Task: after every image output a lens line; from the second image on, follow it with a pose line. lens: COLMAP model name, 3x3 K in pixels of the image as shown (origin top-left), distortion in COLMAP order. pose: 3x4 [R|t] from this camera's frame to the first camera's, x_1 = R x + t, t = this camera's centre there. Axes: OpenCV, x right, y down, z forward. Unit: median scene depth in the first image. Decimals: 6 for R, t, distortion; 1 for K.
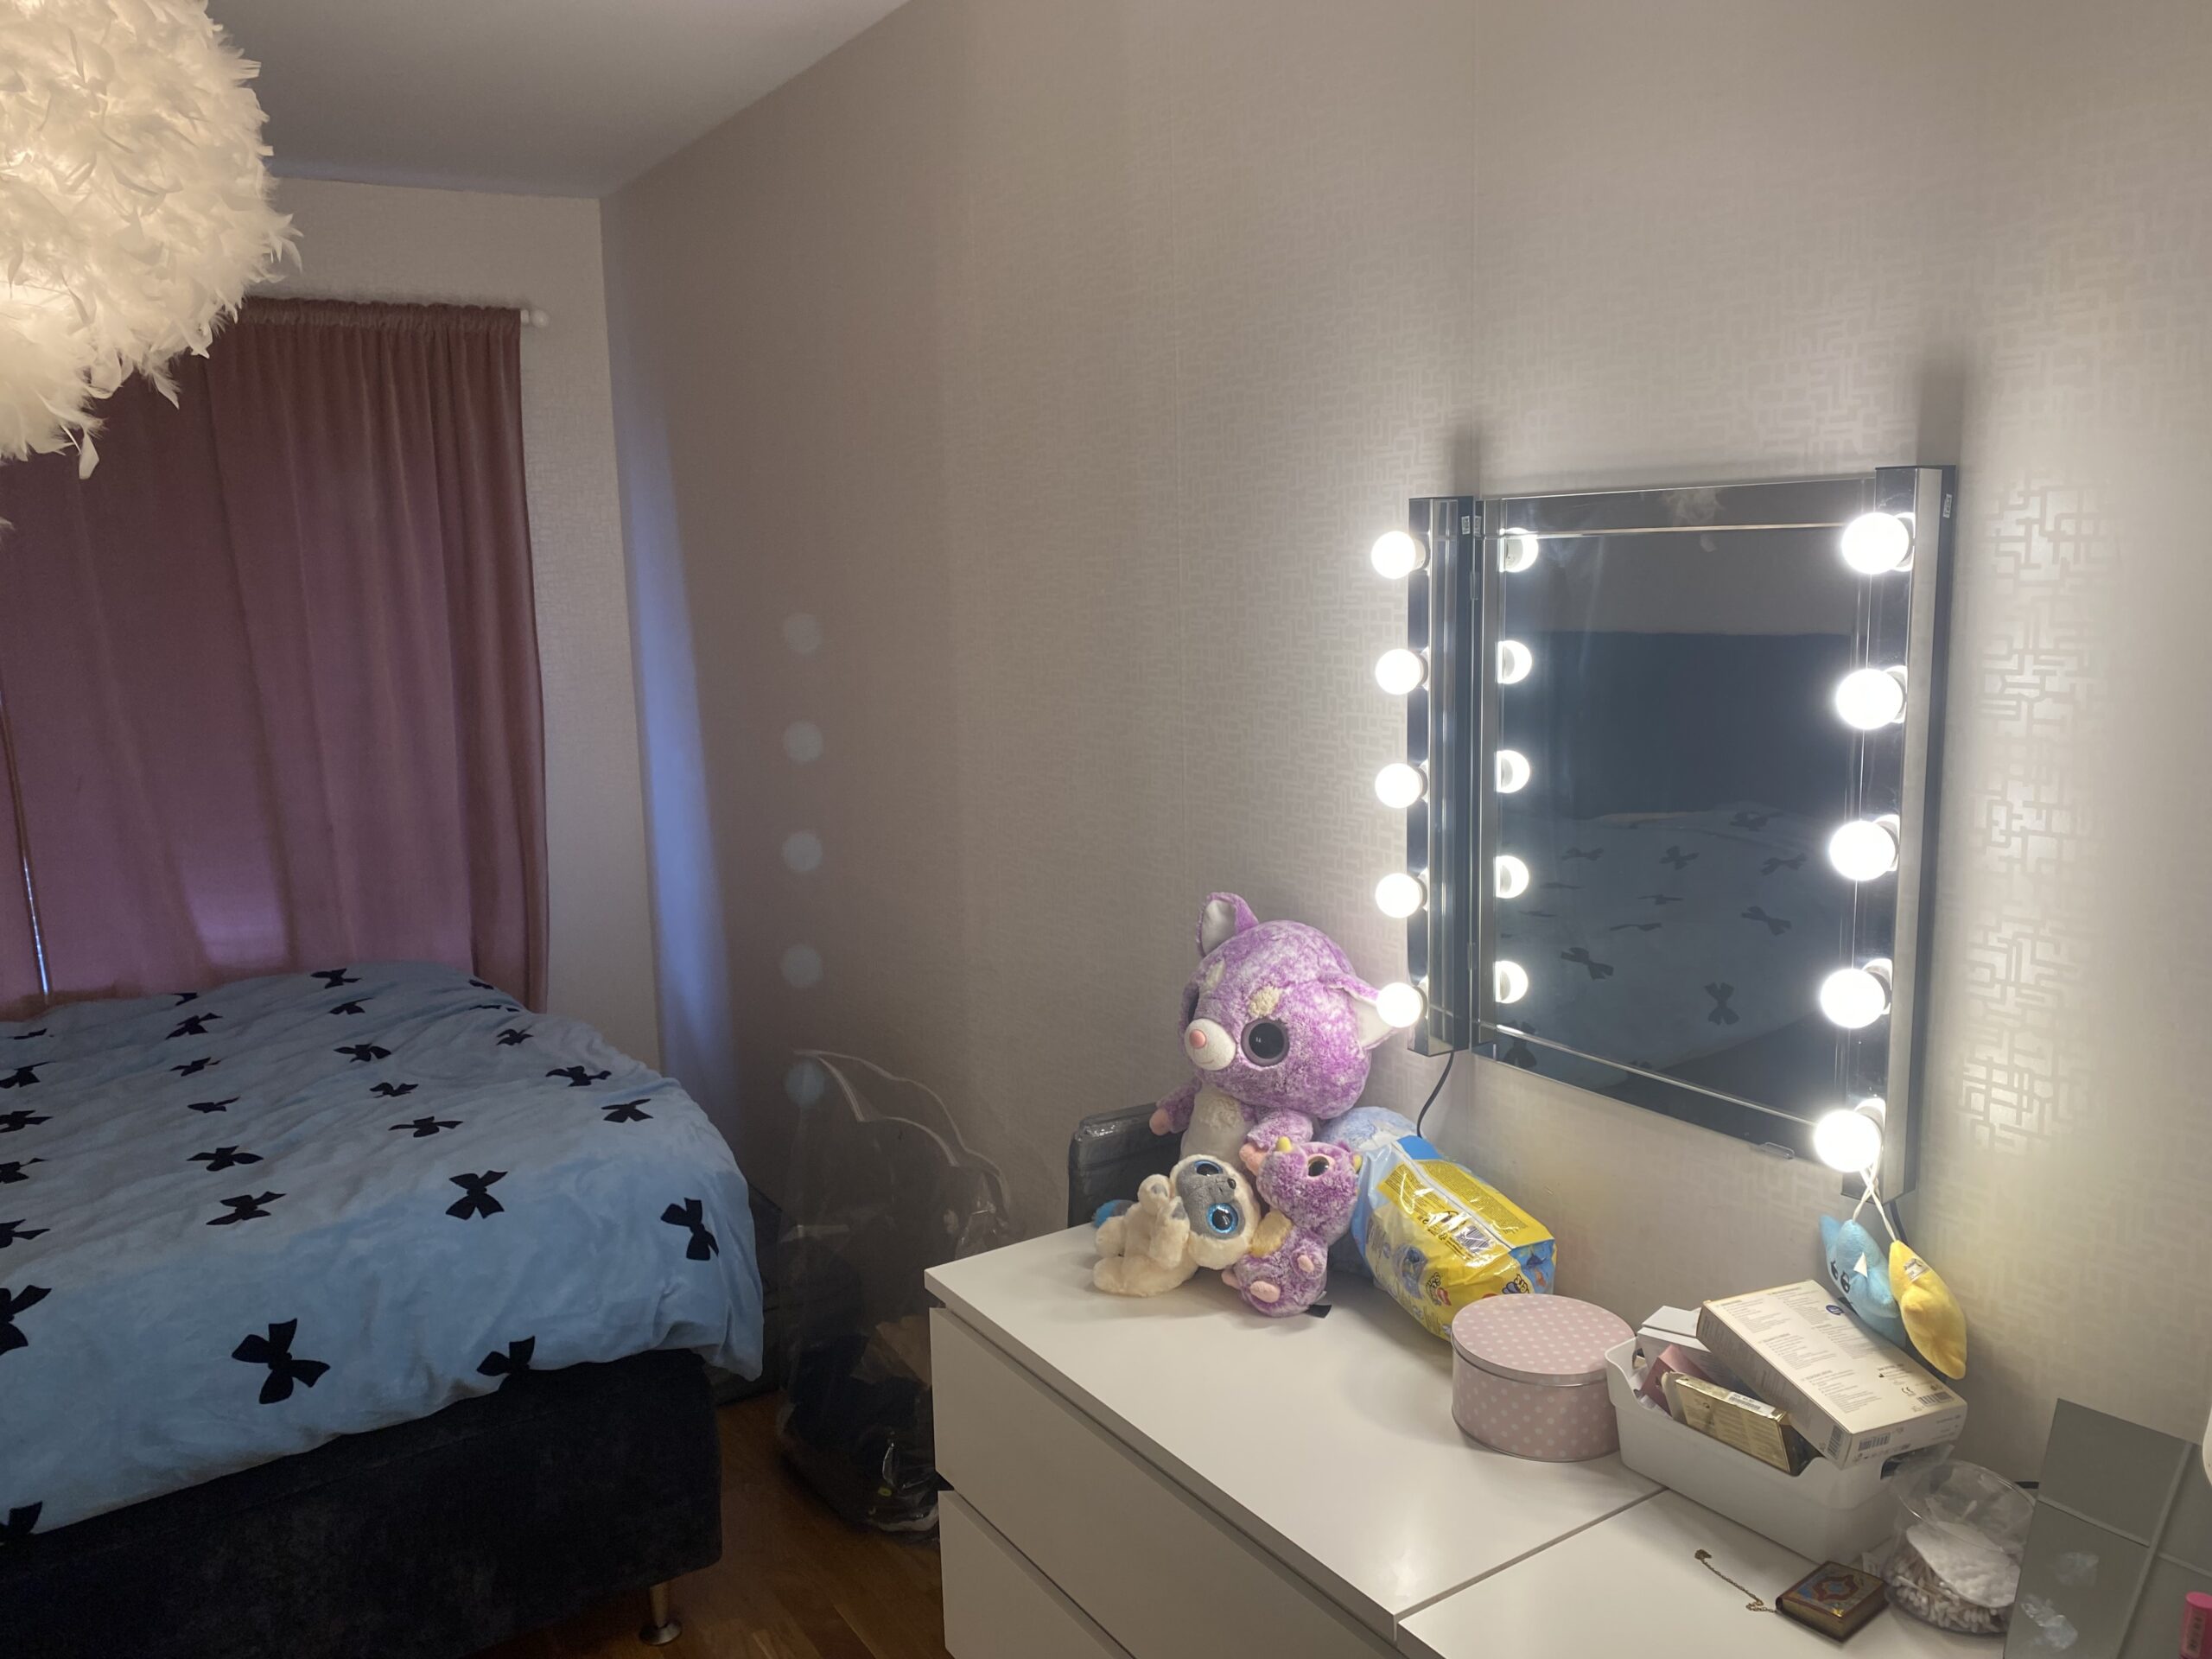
lens RADIAL K [[1698.6, 0, 1102.1], [0, 1698.6, 798.4], [0, 0, 1]] dist [0.013381, -0.007280]
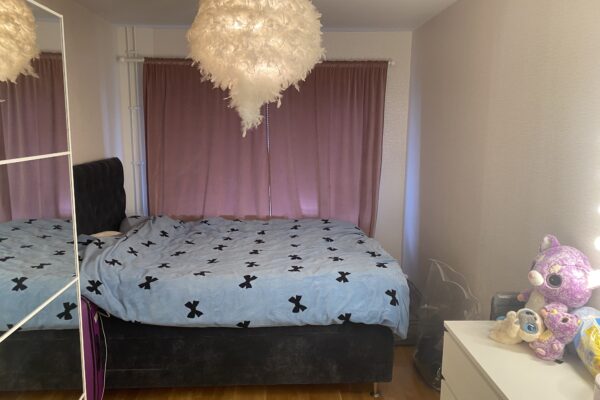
lens RADIAL K [[458.3, 0, 297.6], [0, 458.3, 194.4], [0, 0, 1]] dist [0.083214, -0.111810]
pose [[0.857920, 0.116888, -0.500311, 0.094584], [-0.108160, 0.993044, 0.046535, -0.013640], [0.502270, 0.014190, 0.864594, -0.054091]]
